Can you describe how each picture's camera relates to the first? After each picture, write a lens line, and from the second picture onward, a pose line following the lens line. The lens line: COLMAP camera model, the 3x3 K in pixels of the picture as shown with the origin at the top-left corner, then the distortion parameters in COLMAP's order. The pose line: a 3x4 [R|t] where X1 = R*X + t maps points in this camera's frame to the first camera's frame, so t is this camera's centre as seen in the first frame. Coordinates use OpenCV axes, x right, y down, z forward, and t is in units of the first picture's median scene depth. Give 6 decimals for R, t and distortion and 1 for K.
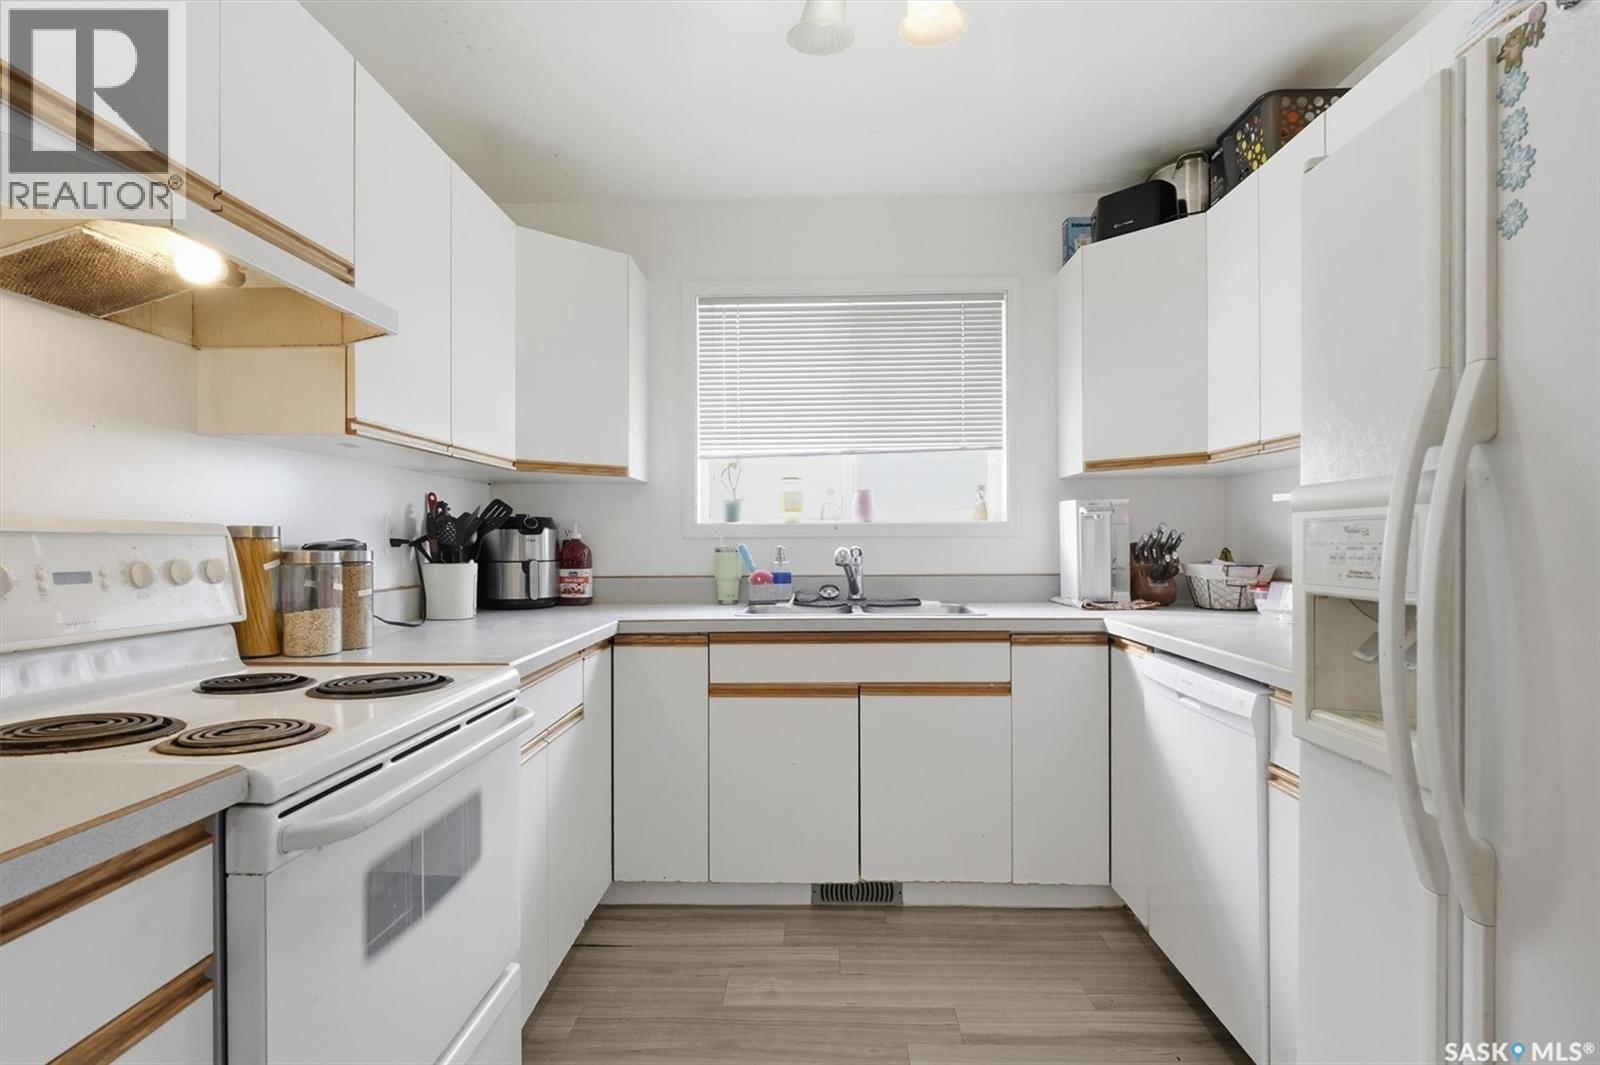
lens RADIAL K [[855.1, 0, 800.0], [0, 855.1, 532.5], [0, 0, 1]] dist [0.001013, 0.000029]
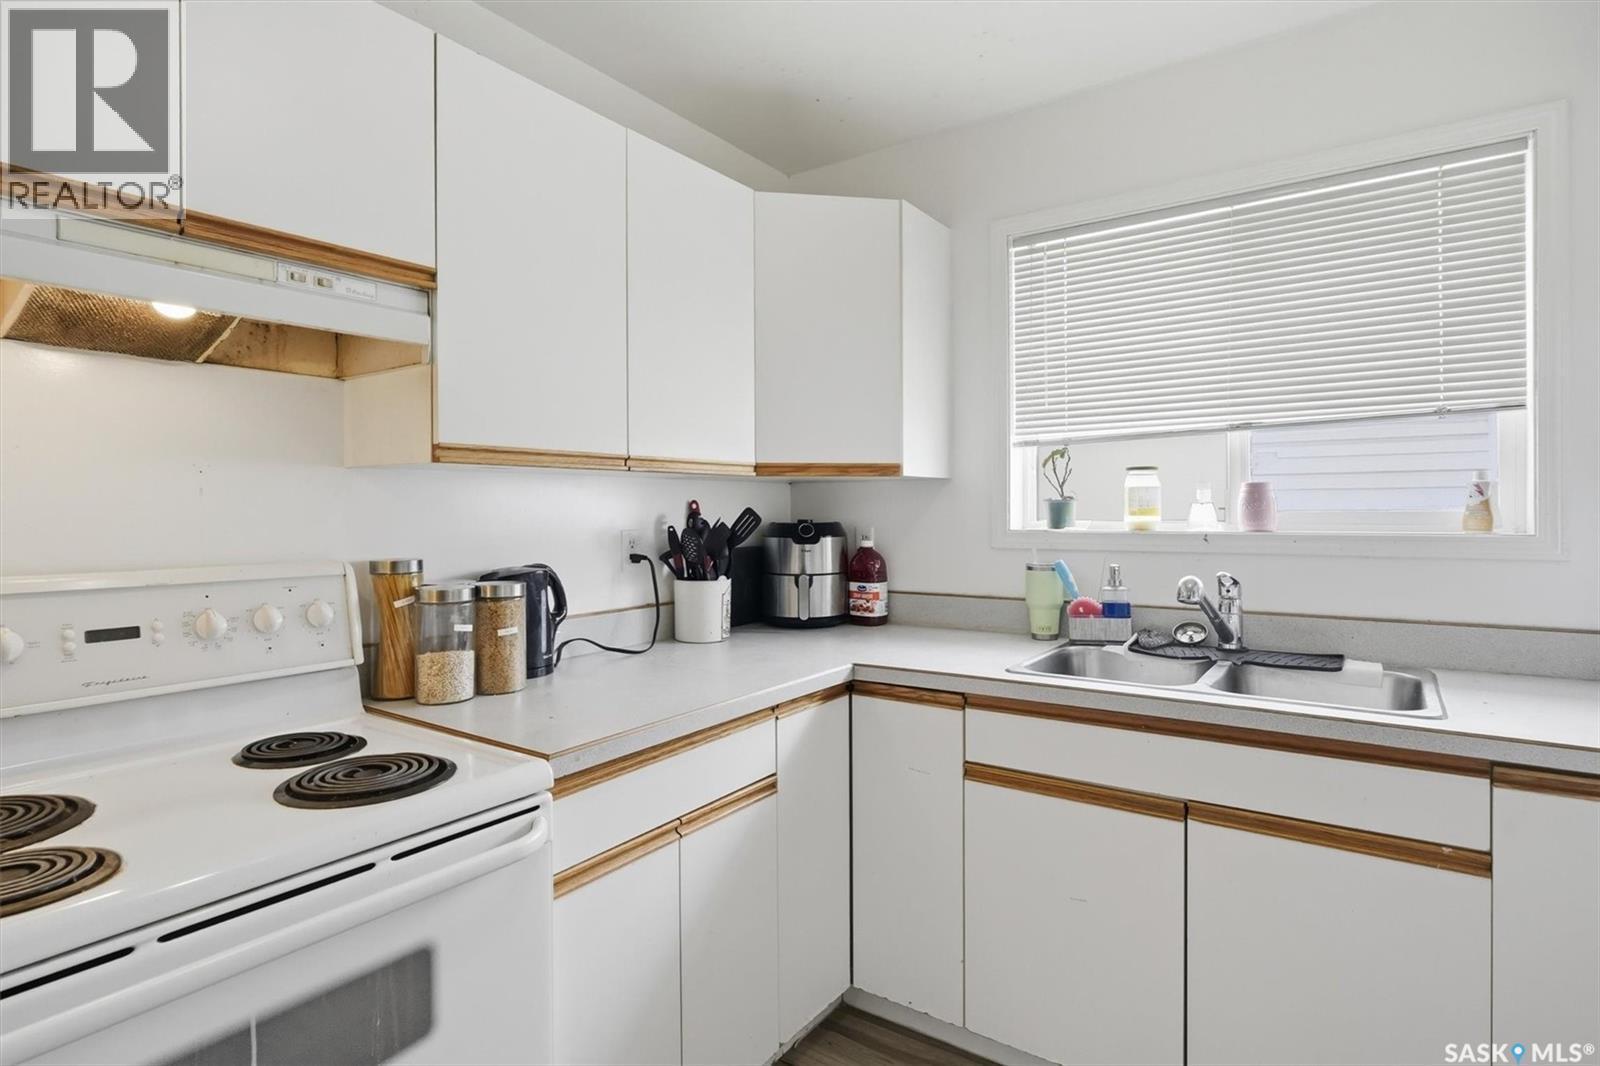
lens RADIAL K [[837.3, 0, 798.1], [0, 837.3, 504.3], [0, 0, 1]] dist [-0.001090, -0.000033]
pose [[0.834136, -0.002906, -0.551552, 0.164081], [0.007207, 0.999958, 0.005630, -0.046884], [0.551512, -0.008671, 0.834122, 0.307349]]
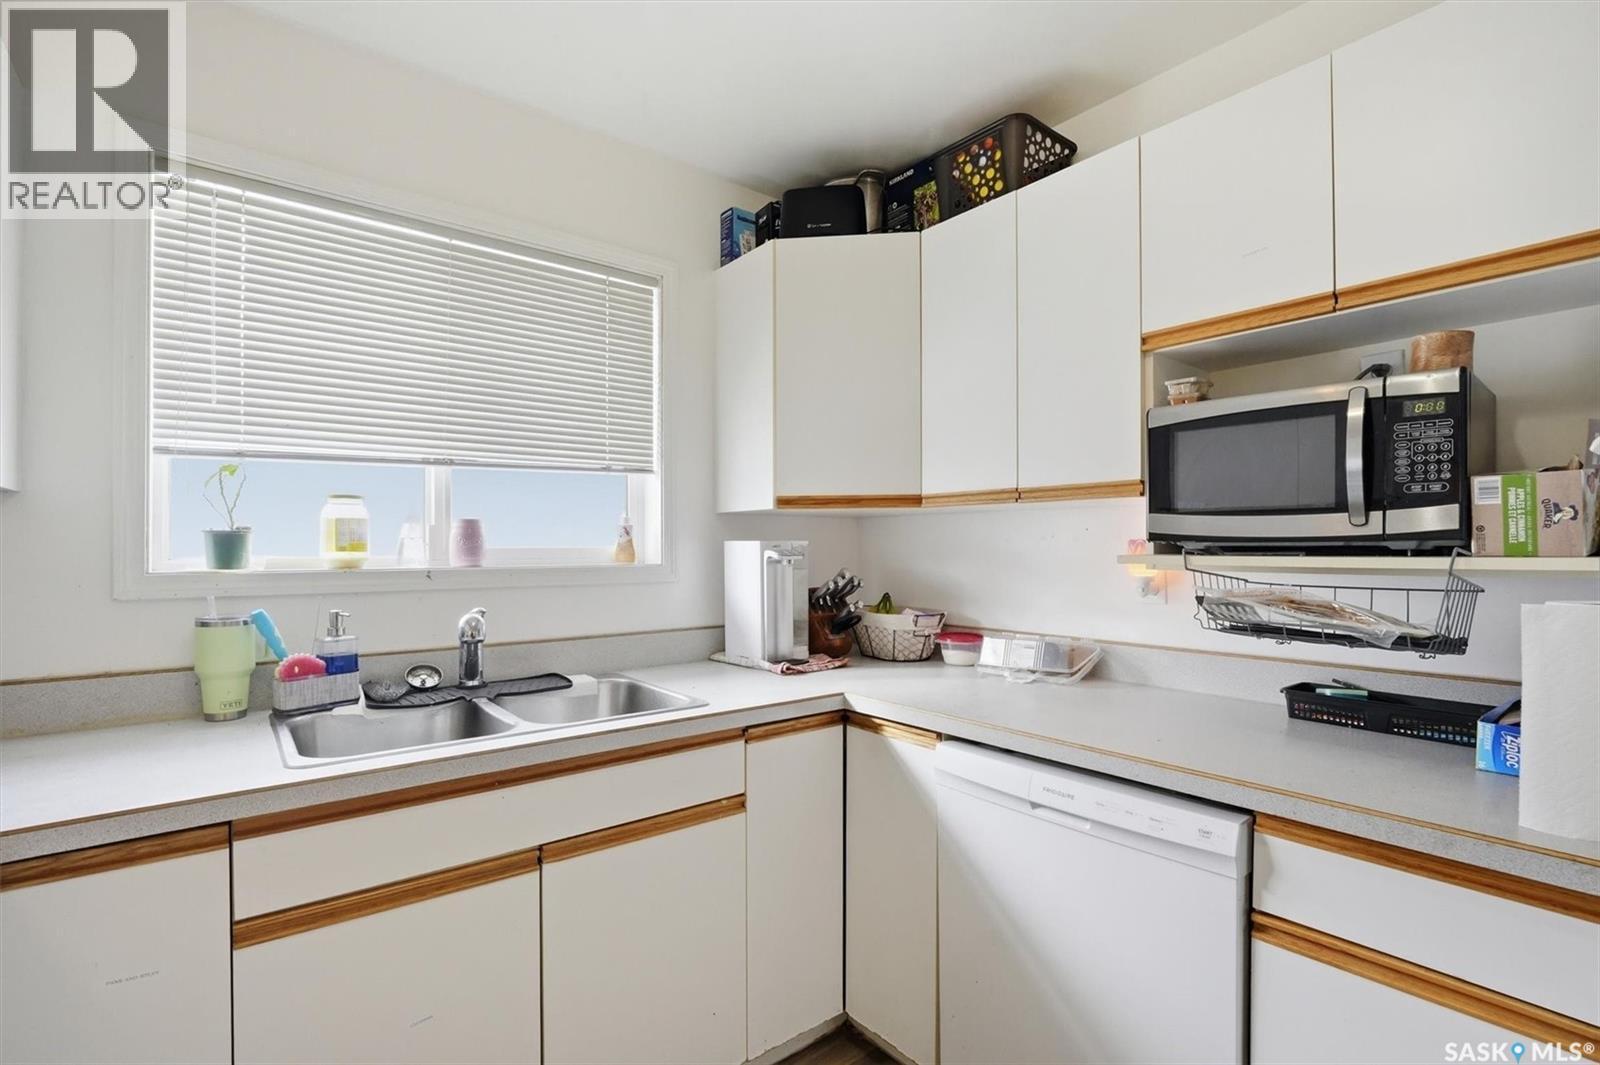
lens RADIAL K [[730.9, 0, 799.2], [0, 730.9, 548.9], [0, 0, 1]] dist [-0.022253, 0.000133]
pose [[0.763371, 0.003893, 0.645949, -0.117921], [-0.008269, 0.999959, 0.003745, -0.036159], [-0.645908, -0.008200, 0.763371, 0.464693]]
